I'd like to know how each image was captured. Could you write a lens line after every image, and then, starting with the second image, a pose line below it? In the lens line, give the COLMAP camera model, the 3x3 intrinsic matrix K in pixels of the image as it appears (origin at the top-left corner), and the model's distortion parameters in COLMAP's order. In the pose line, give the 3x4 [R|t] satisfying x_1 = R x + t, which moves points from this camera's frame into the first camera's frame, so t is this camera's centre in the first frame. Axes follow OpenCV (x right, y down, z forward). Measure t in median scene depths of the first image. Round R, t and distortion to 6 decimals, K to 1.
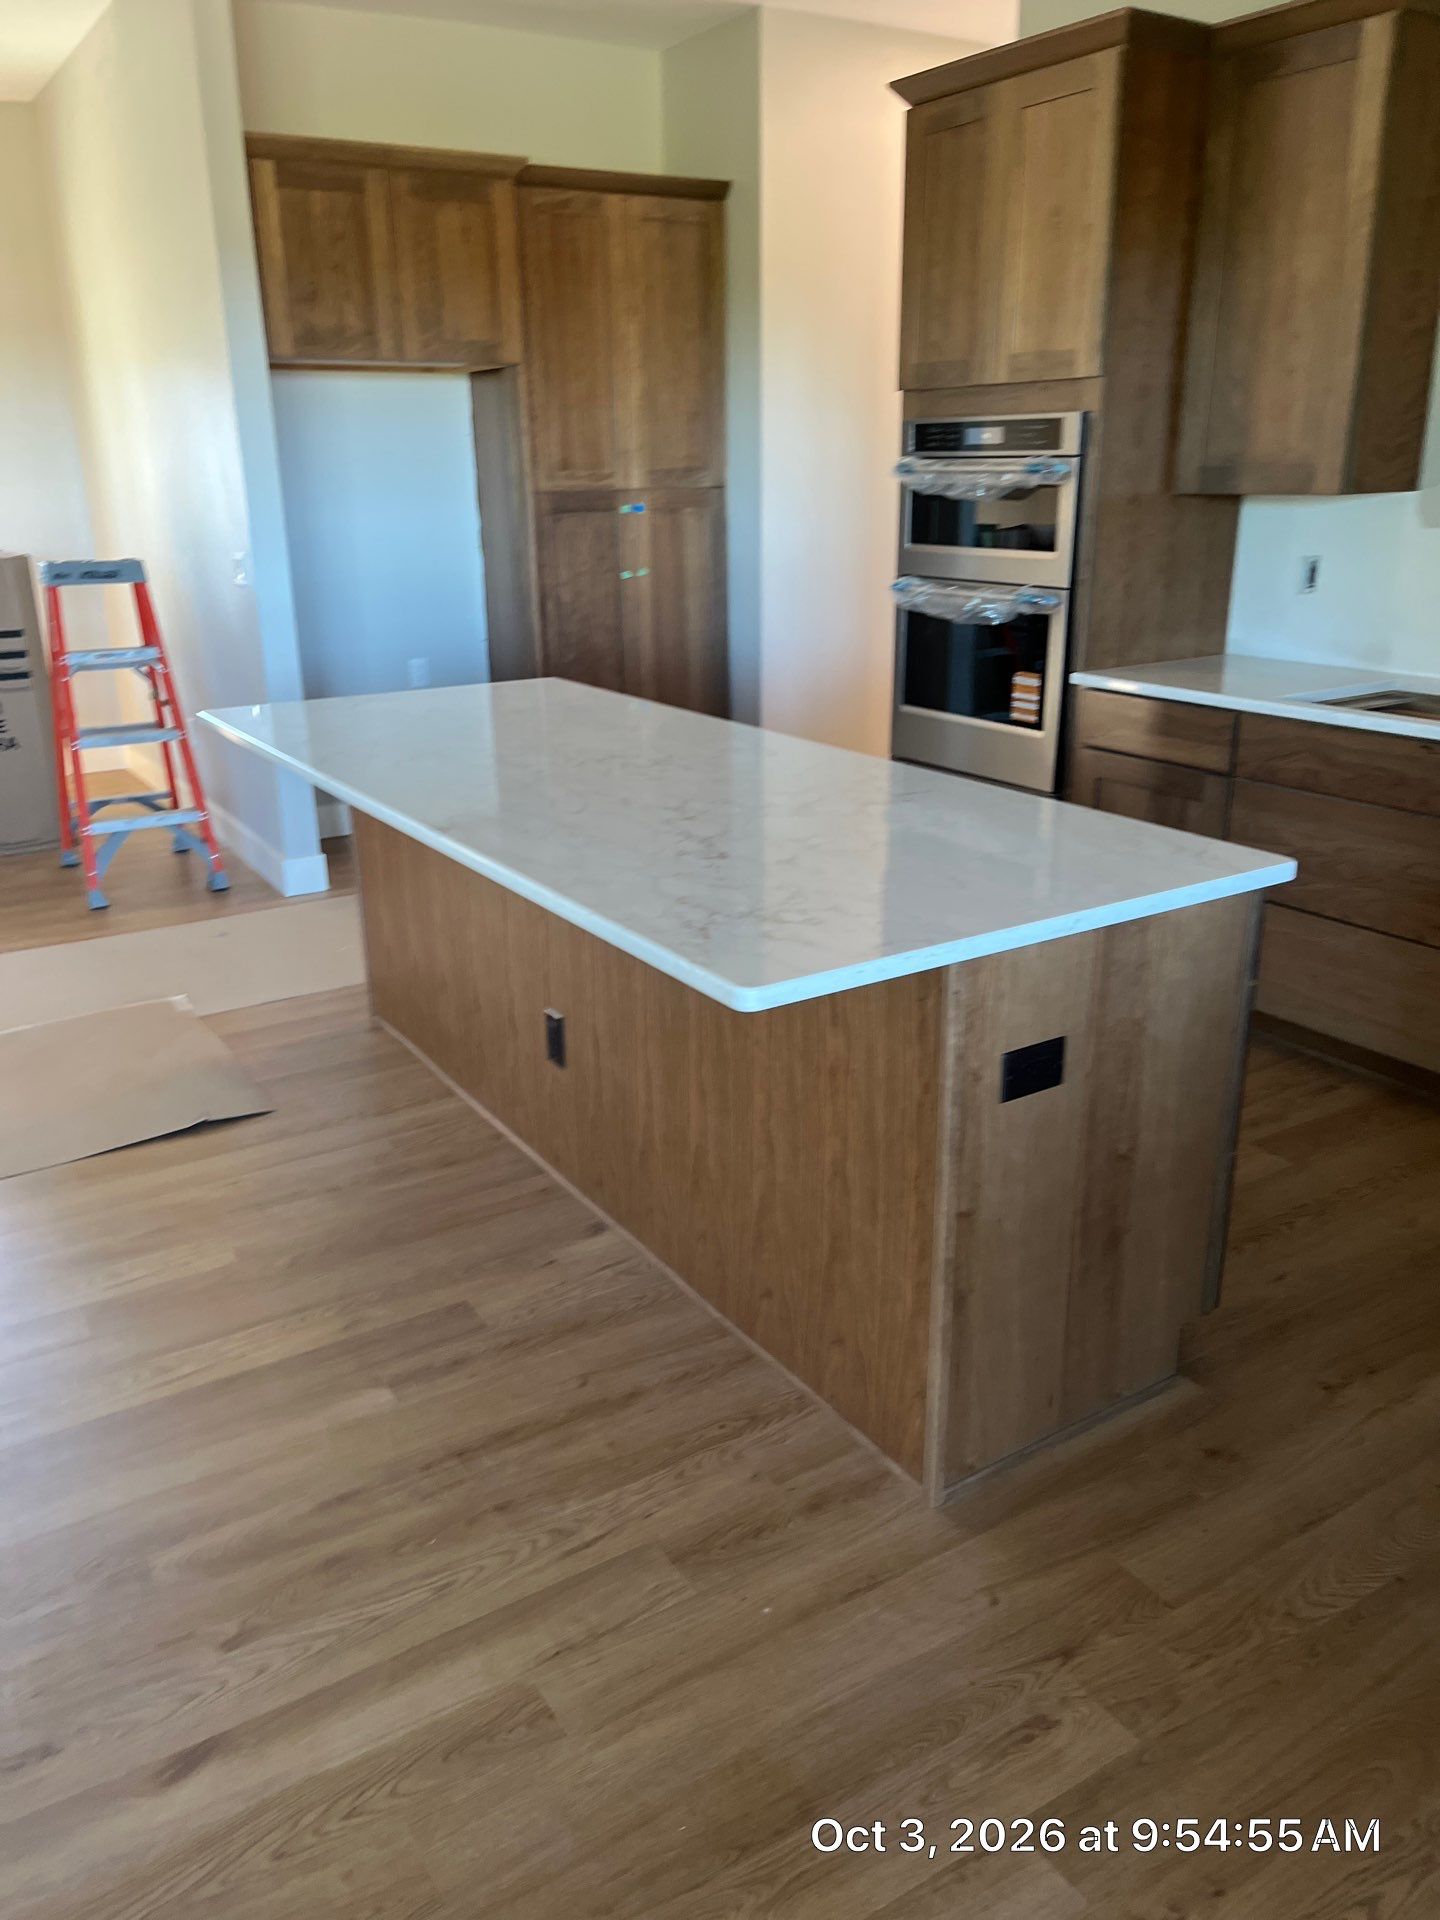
lens RADIAL K [[1439.0, 0, 715.7], [0, 1439.0, 987.4], [0, 0, 1]] dist [0.006539, -0.002625]
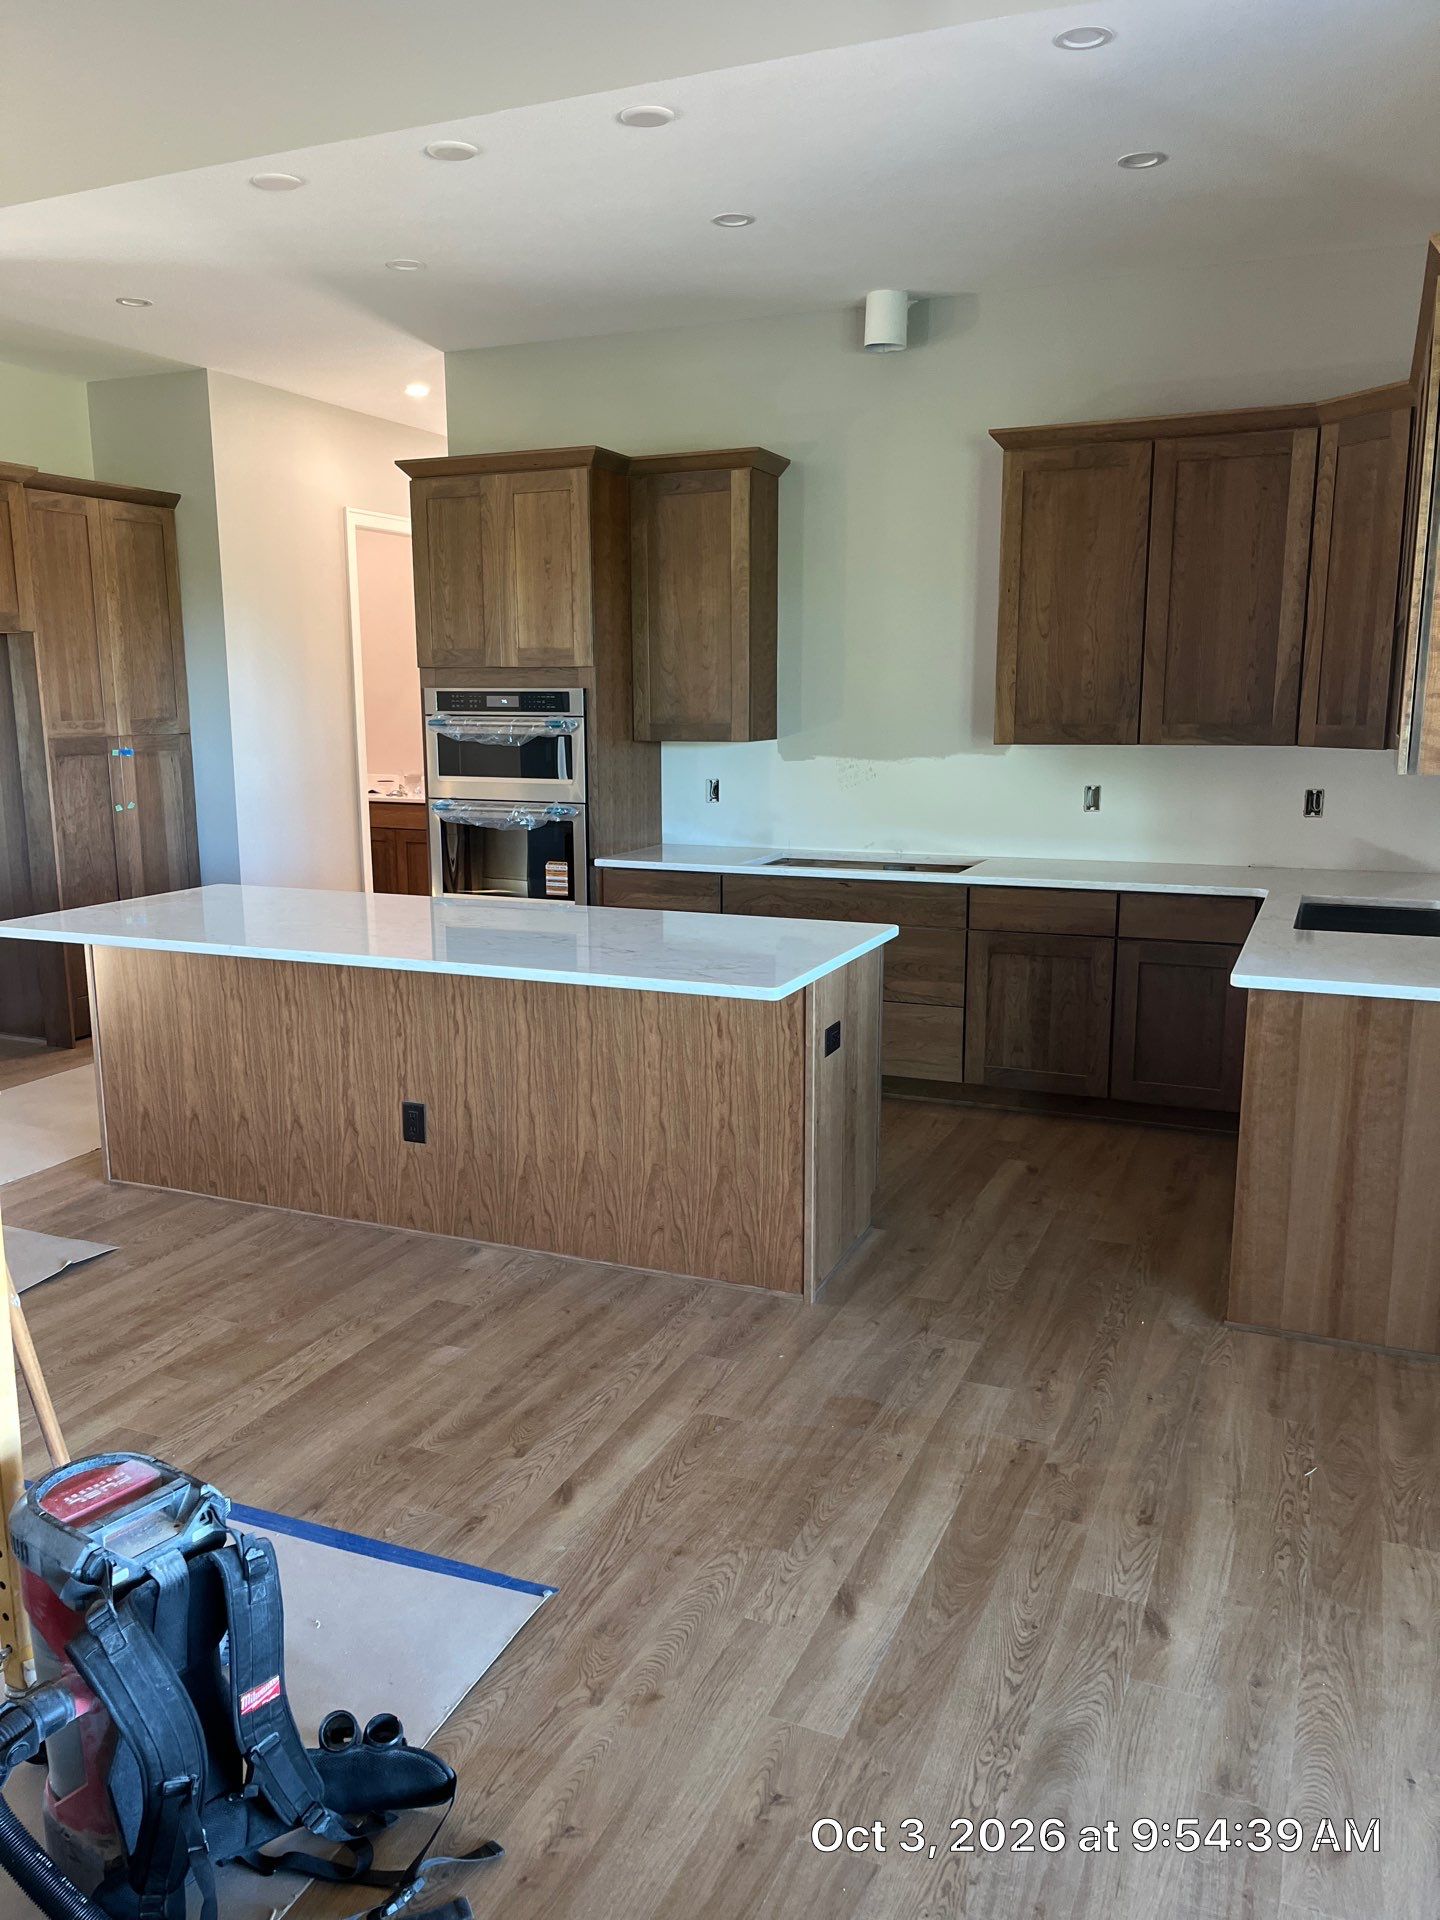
lens RADIAL K [[1441.4, 0, 716.2], [0, 1441.4, 968.9], [0, 0, 1]] dist [0.037463, -0.063744]
pose [[0.826445, -0.095121, 0.554924, -0.492574], [0.185642, 0.976544, -0.109084, 0.075535], [-0.531531, 0.193169, 0.824718, -0.257720]]
